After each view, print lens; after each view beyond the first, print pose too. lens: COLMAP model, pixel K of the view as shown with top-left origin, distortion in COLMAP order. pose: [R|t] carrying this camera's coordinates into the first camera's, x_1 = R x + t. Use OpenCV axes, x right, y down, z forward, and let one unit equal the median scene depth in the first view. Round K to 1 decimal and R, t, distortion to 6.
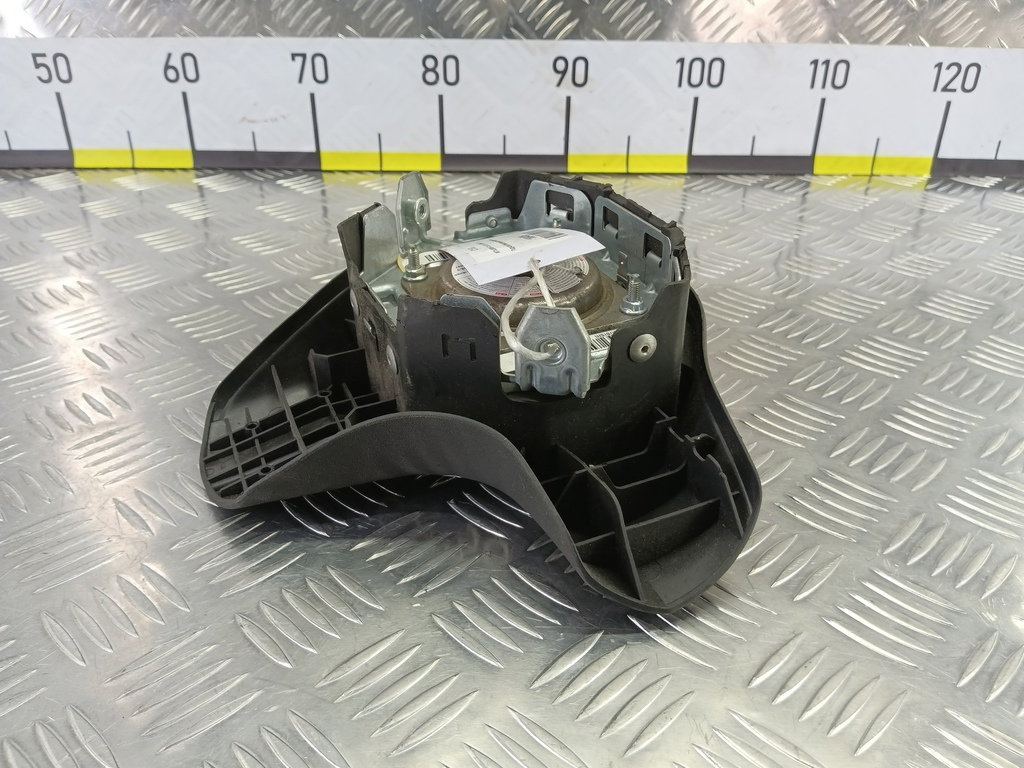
lens RADIAL K [[790.7, 0, 497.1], [0, 790.7, 417.1], [0, 0, 1]] dist [-0.007926, -0.066875]
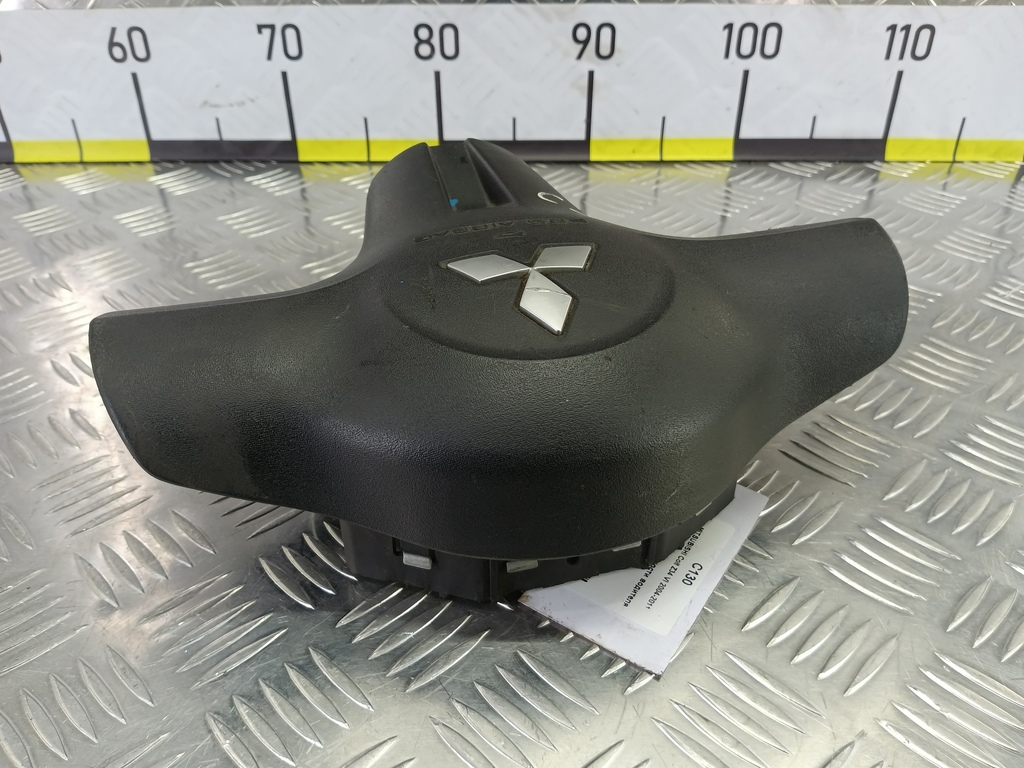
lens RADIAL K [[790.7, 0, 491.2], [0, 790.7, 404.4], [0, 0, 1]] dist [-0.007926, -0.066875]
pose [[0.999618, -0.003690, -0.027398, 0.007519], [0.005703, 0.997260, 0.073758, -0.128171], [0.027050, -0.073887, 0.996900, 0.157037]]
